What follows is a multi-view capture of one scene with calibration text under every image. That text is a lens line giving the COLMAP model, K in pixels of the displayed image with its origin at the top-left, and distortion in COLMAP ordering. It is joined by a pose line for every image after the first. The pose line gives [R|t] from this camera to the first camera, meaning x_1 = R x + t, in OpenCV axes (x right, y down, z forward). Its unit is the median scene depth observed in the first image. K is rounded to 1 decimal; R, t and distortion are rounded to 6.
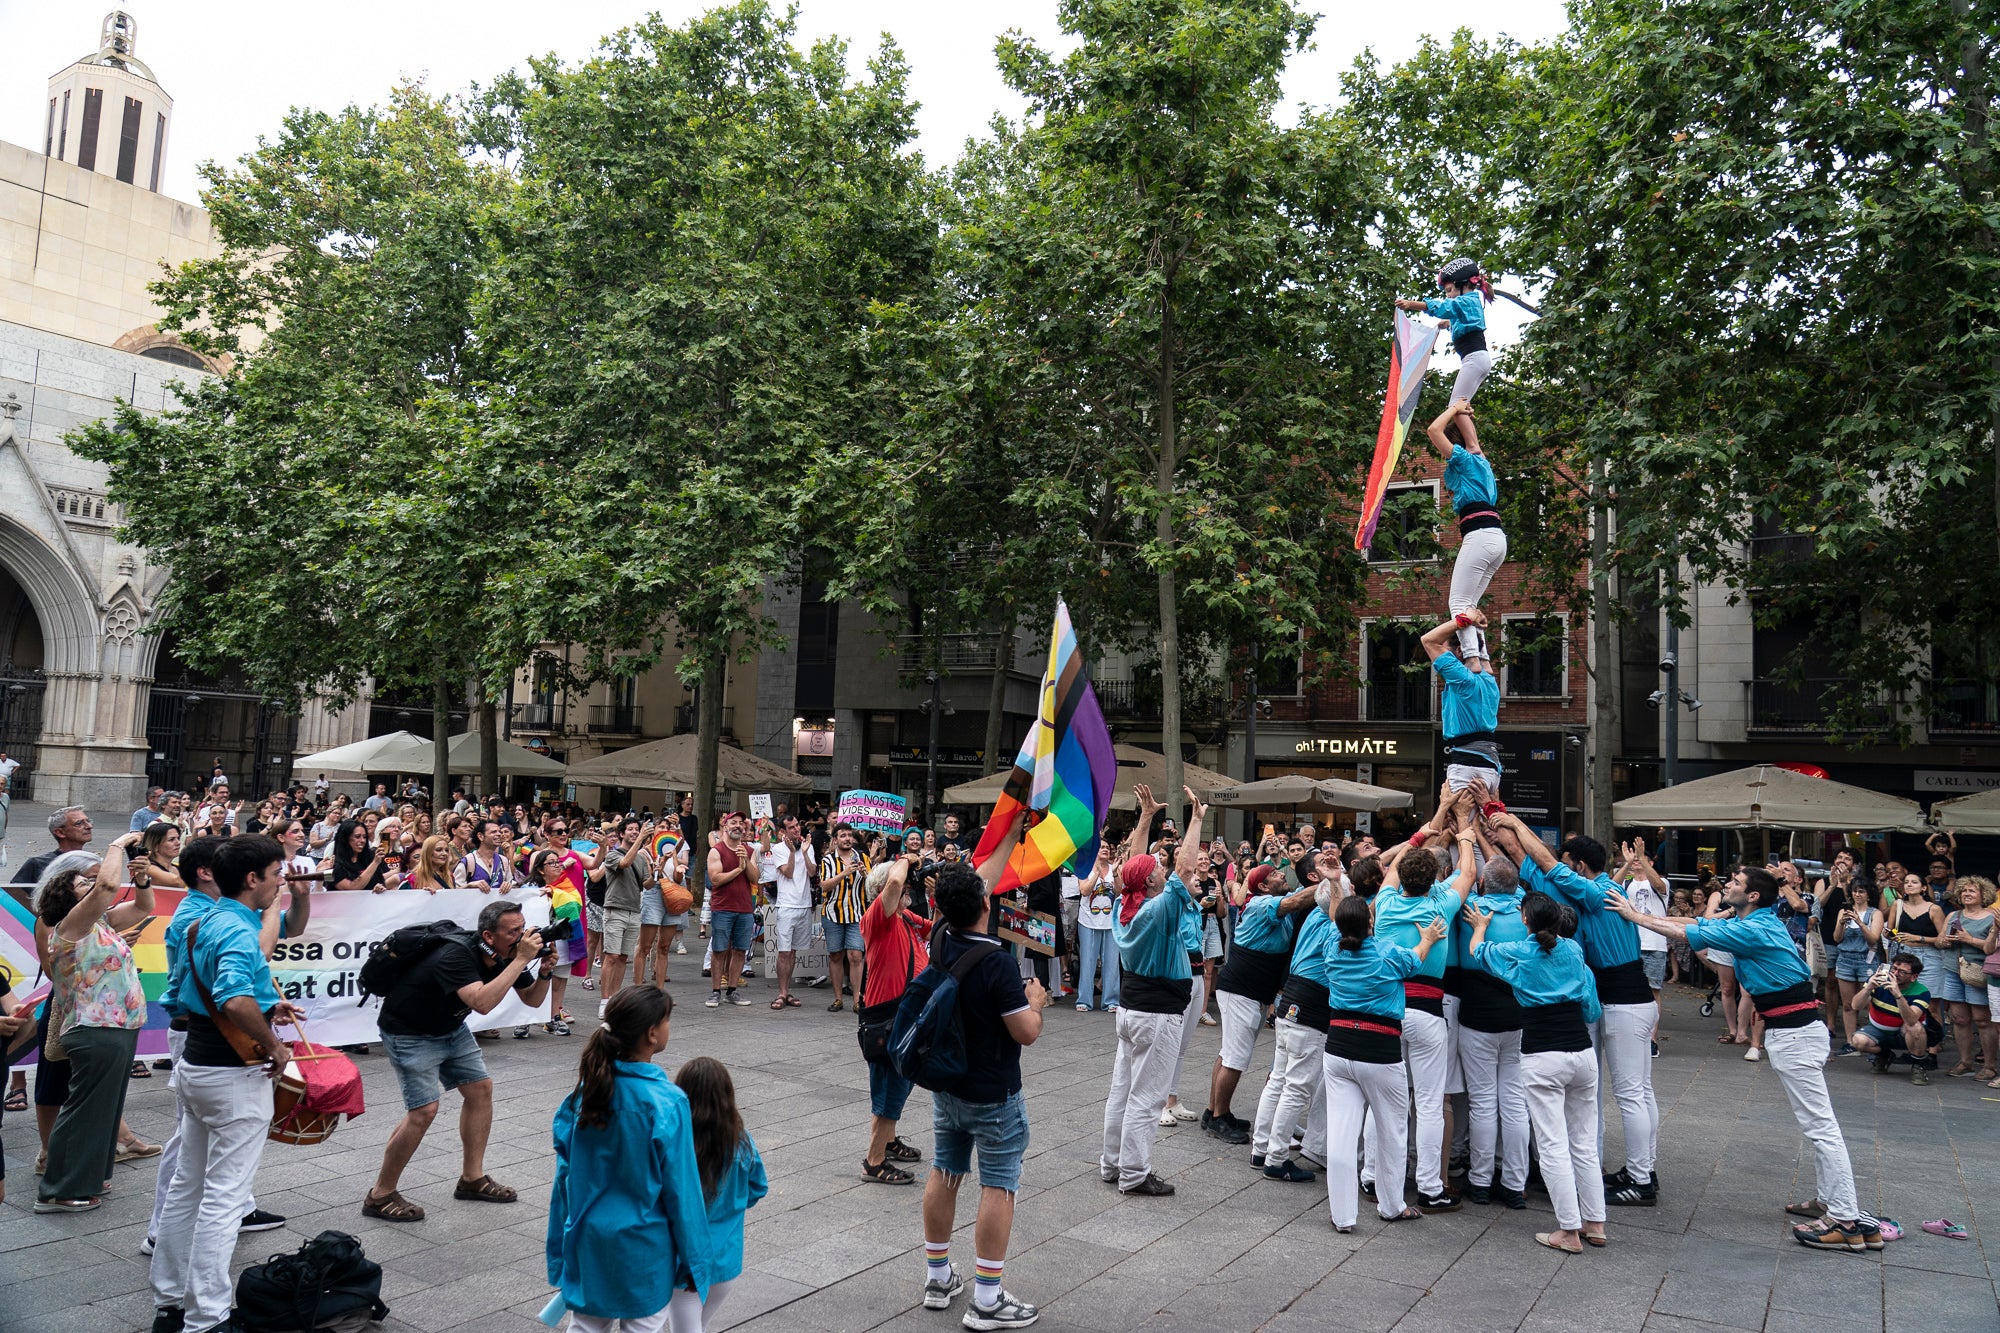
lens RADIAL K [[1322.8, 0, 925.2], [0, 1322.8, 667.4], [0, 0, 1]] dist [-0.016785, 0.000891]
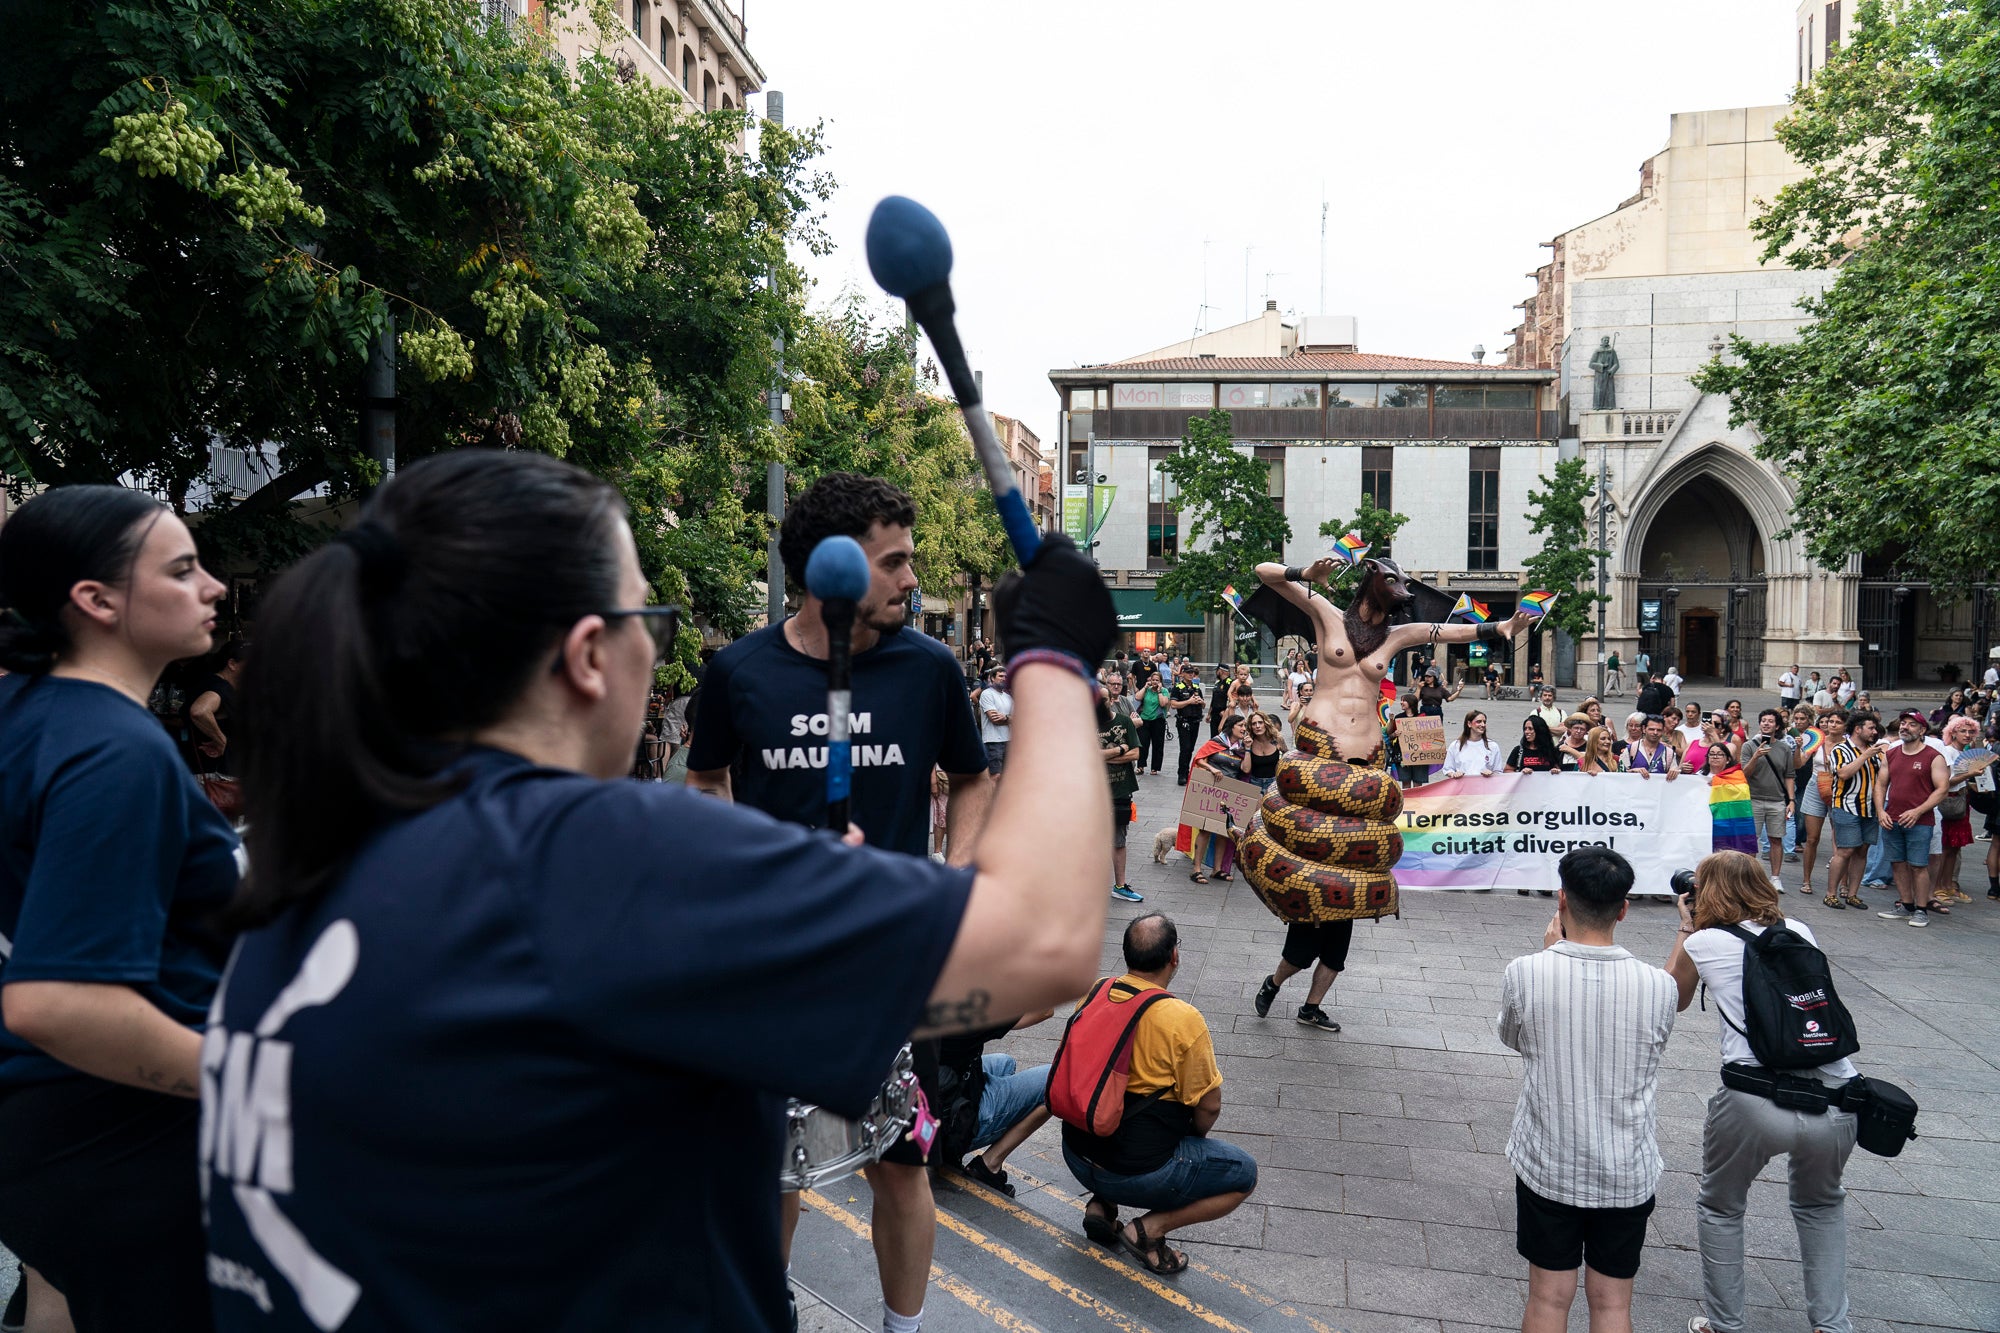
lens RADIAL K [[1287.3, 0, 1063.7], [0, 1287.3, 660.8], [0, 0, 1]] dist [-0.014676, -0.004726]
pose [[0.387733, -0.010748, -0.921709, 0.266467], [0.085015, 0.996087, 0.024148, -0.002363], [0.917843, -0.087722, 0.387129, 0.040392]]
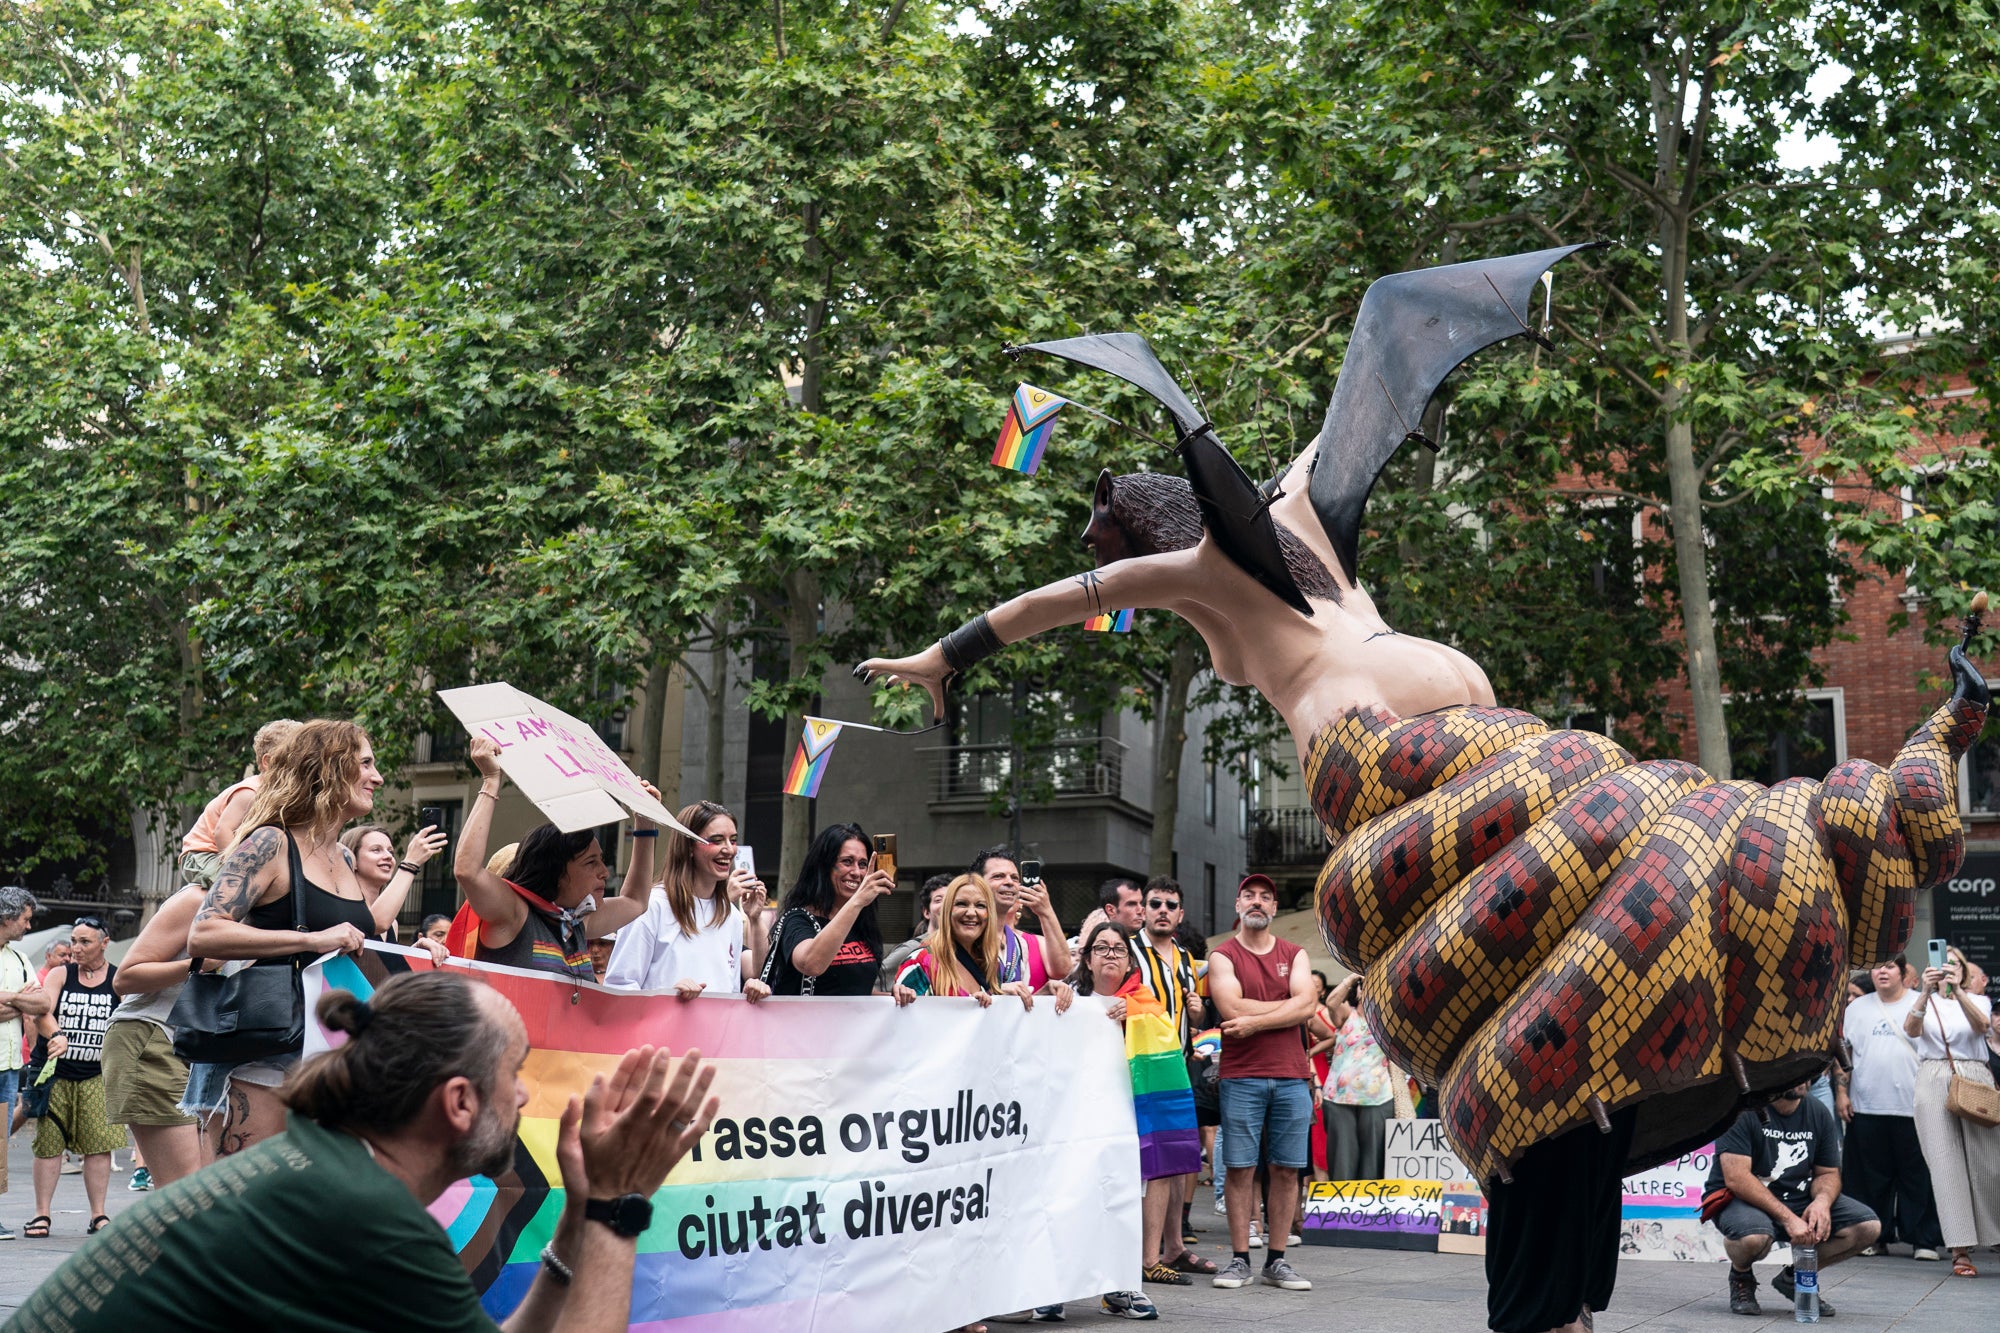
lens RADIAL K [[1846.1, 0, 1003.2], [0, 1846.1, 747.0], [0, 0, 1]] dist [0.002881, -0.004939]
pose [[0.990027, -0.016042, 0.139963, -0.209772], [0.021890, 0.998946, -0.040339, 0.049201], [-0.139169, 0.043001, 0.989335, 0.165945]]
